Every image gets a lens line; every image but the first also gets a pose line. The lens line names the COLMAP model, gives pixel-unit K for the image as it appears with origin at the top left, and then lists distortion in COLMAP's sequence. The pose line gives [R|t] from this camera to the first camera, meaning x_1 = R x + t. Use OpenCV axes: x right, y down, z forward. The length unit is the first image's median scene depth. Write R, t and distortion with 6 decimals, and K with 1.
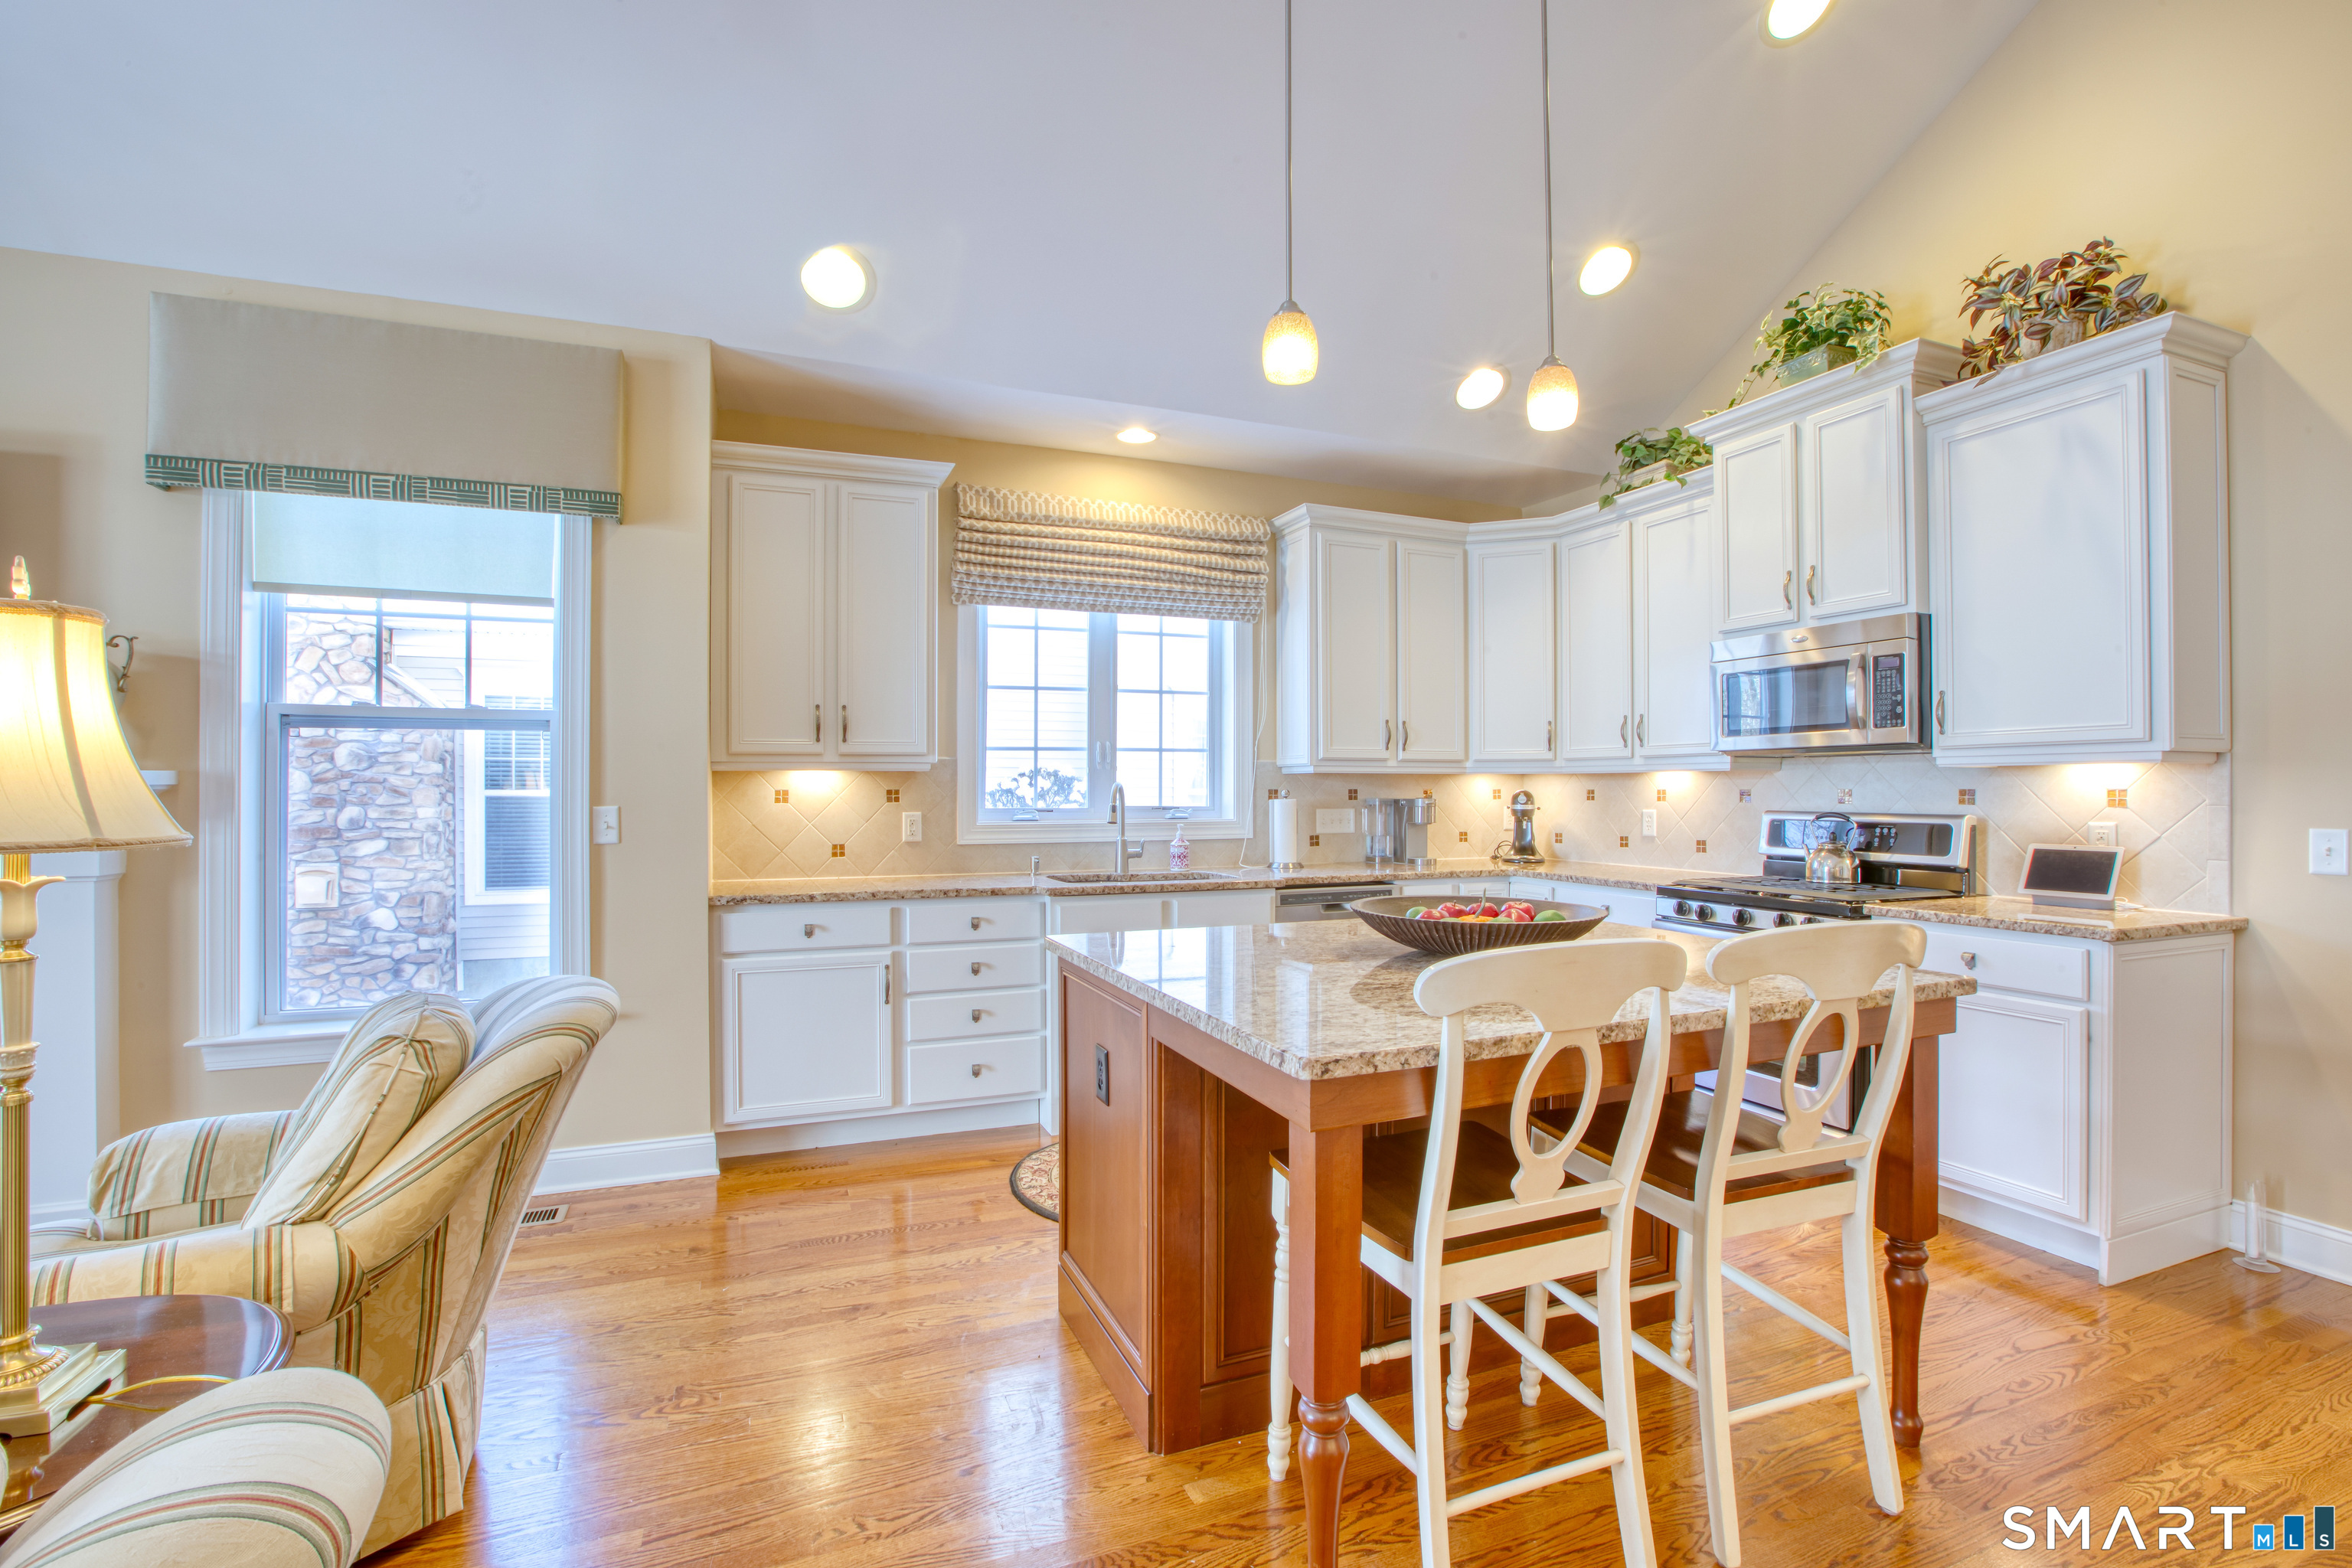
lens RADIAL K [[1061.8, 0, 1184.7], [0, 1061.8, 798.6], [0, 0, 1]] dist [-0.047377, 0.012884]
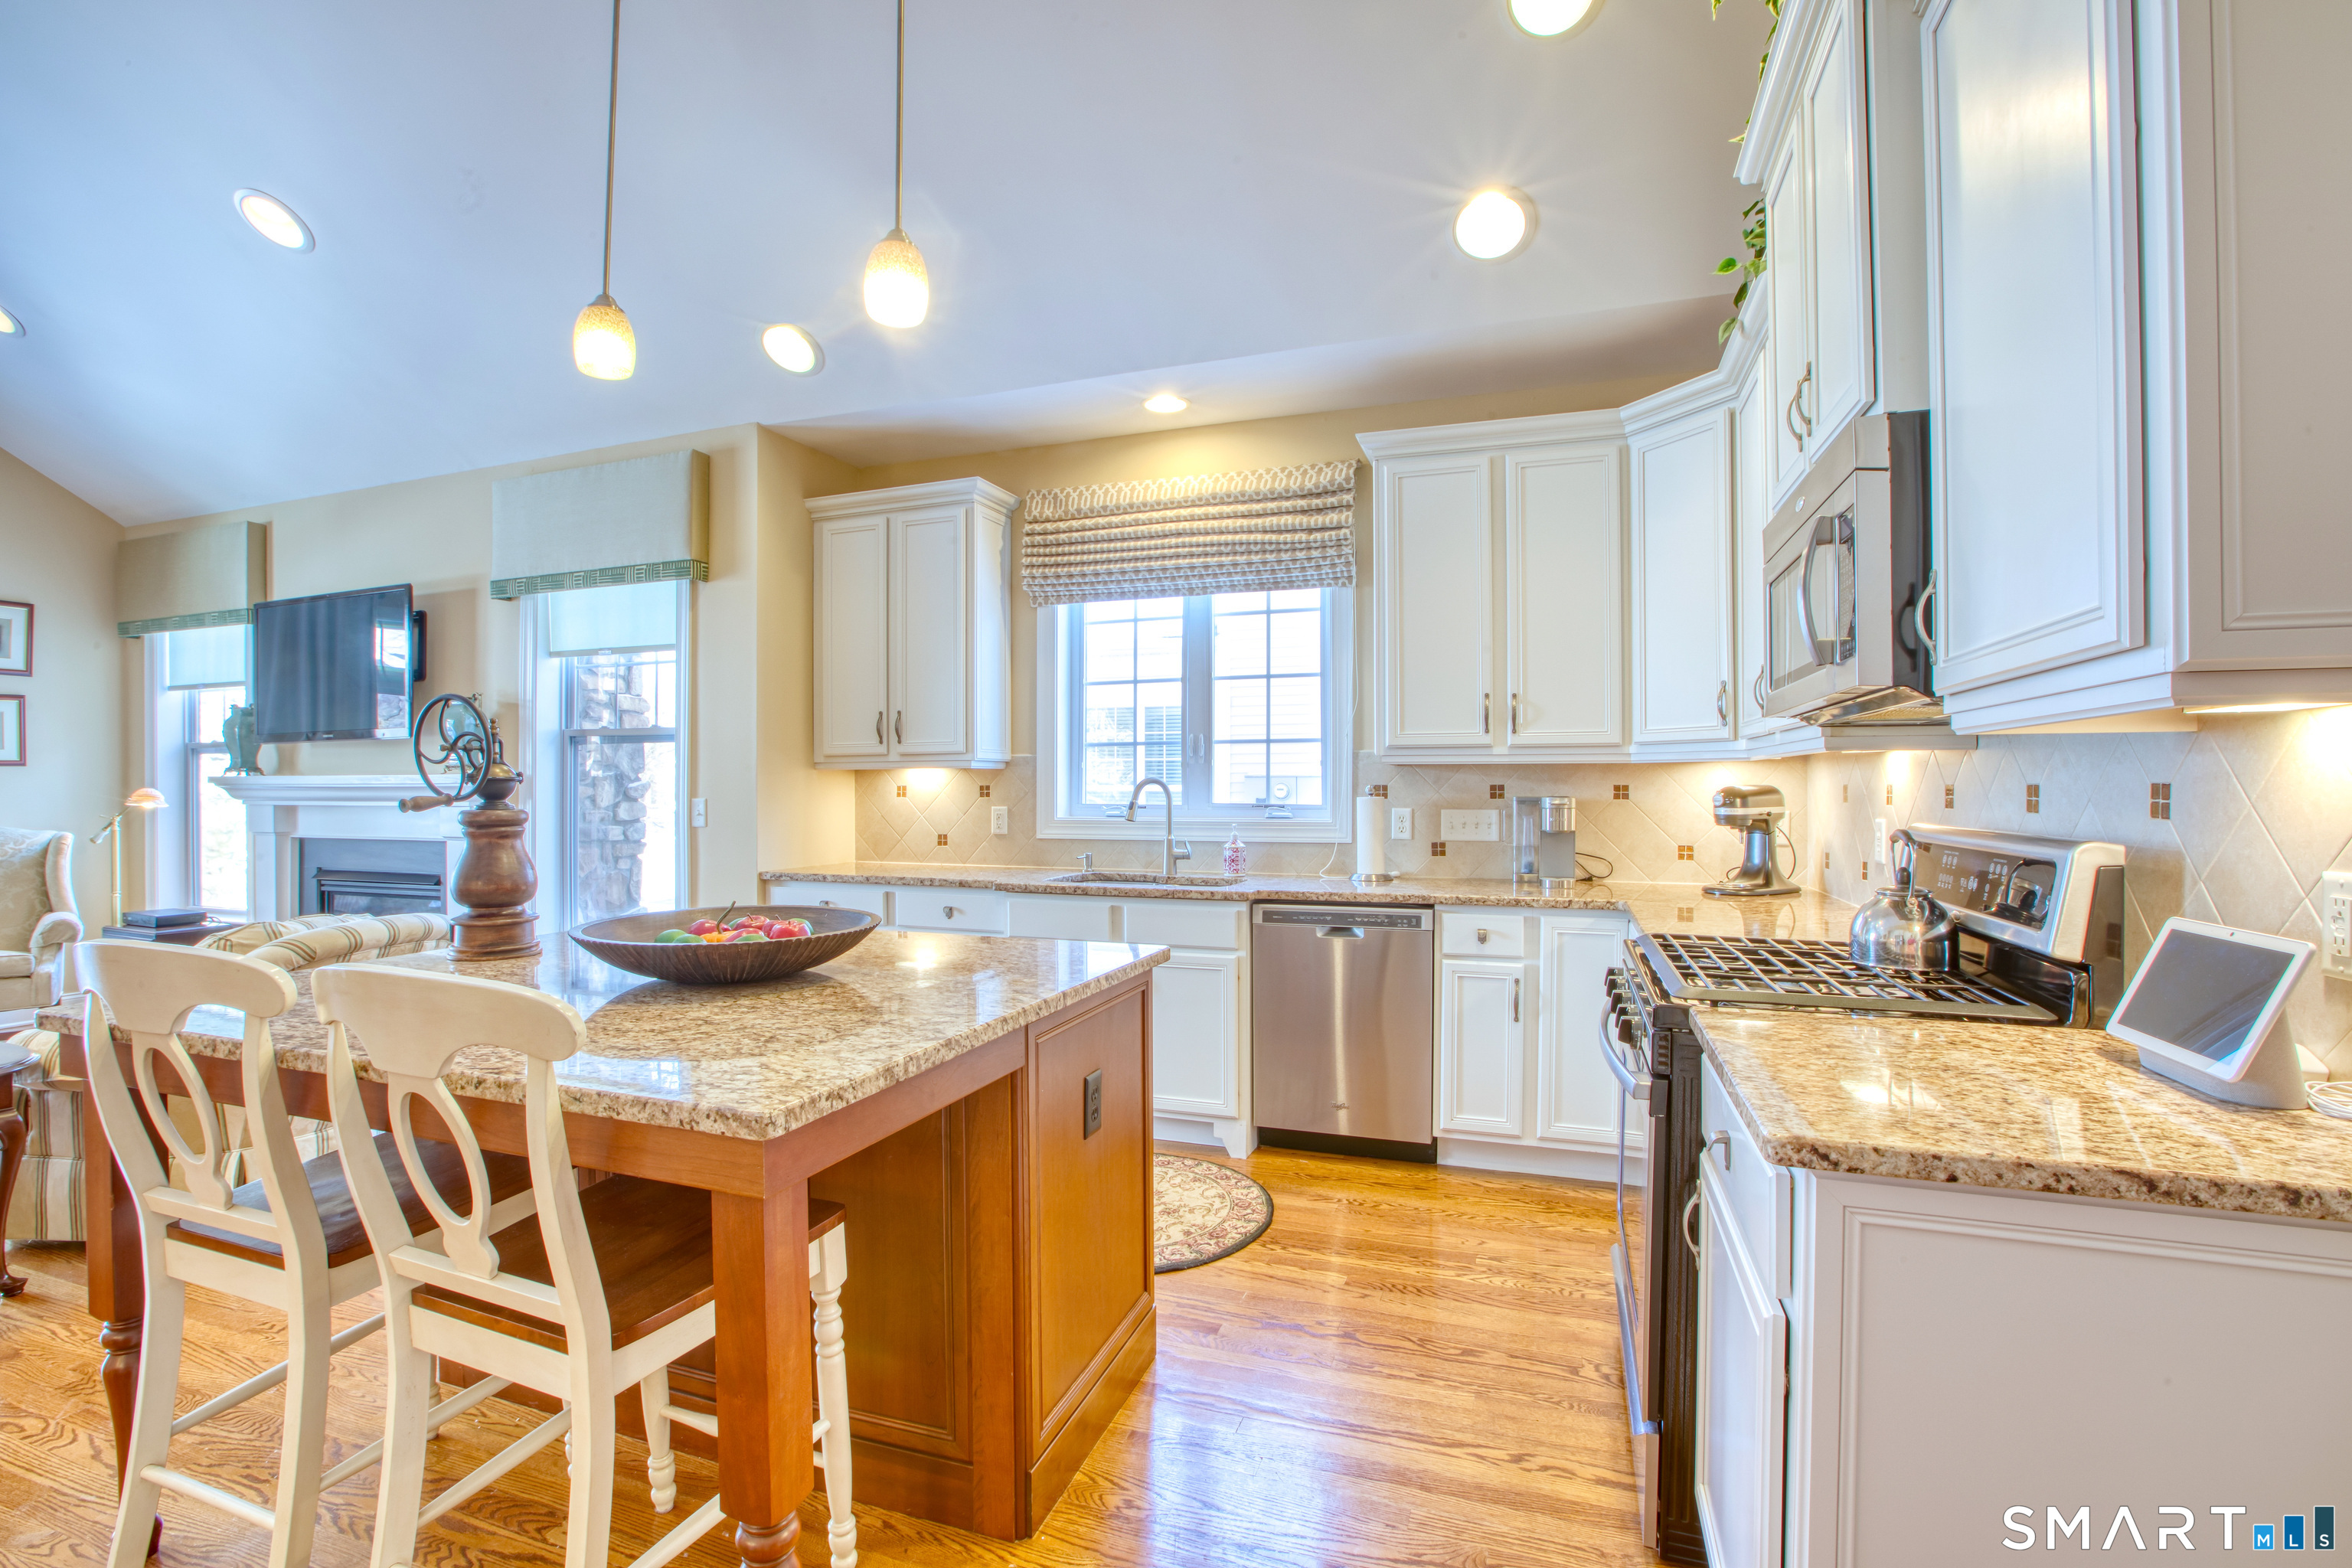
lens RADIAL K [[1061.8, 0, 1141.5], [0, 1061.8, 776.0], [0, 0, 1]] dist [-0.047377, 0.012884]
pose [[0.736619, -0.005893, -0.676282, 0.551282], [-0.006565, 0.999853, -0.015863, -0.001787], [0.676276, 0.016125, 0.736472, 0.298466]]
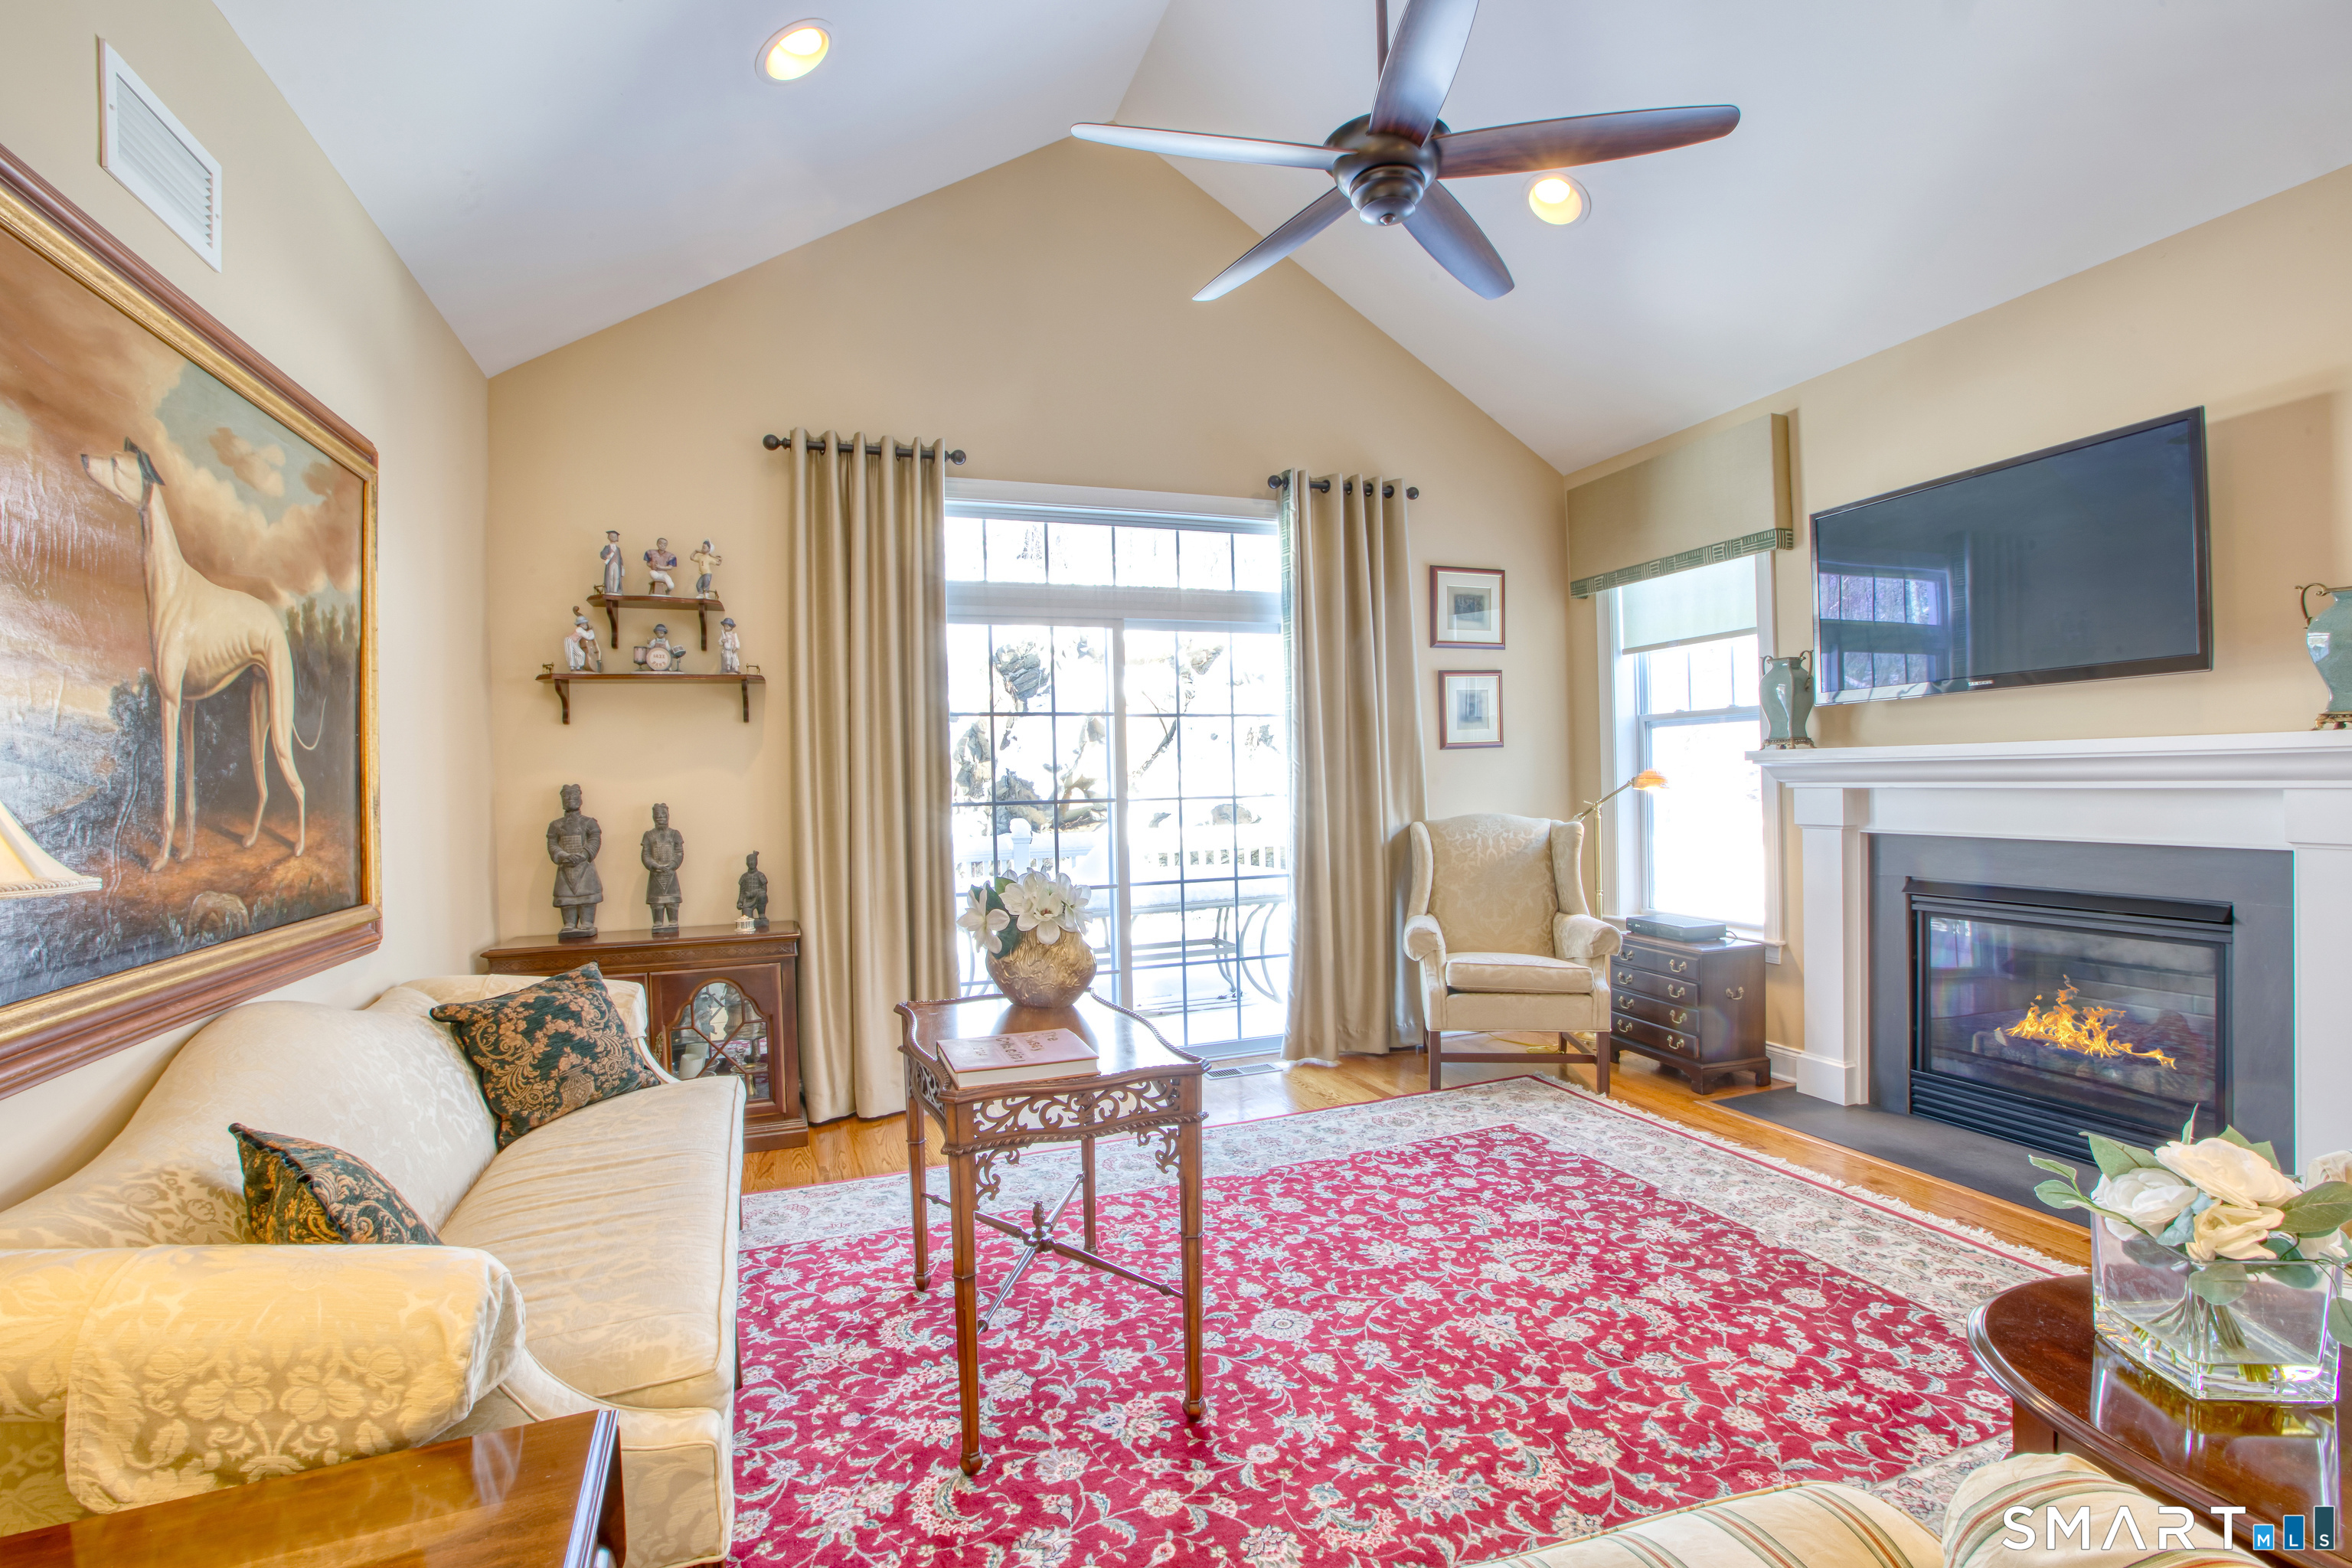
lens RADIAL K [[1061.8, 0, 1173.0], [0, 1061.8, 786.2], [0, 0, 1]] dist [-0.047377, 0.012884]
pose [[-0.040106, 0.010784, -0.999137, -0.081263], [0.013989, 0.999850, 0.010231, 0.001191], [0.999097, -0.013567, -0.040251, -0.016949]]
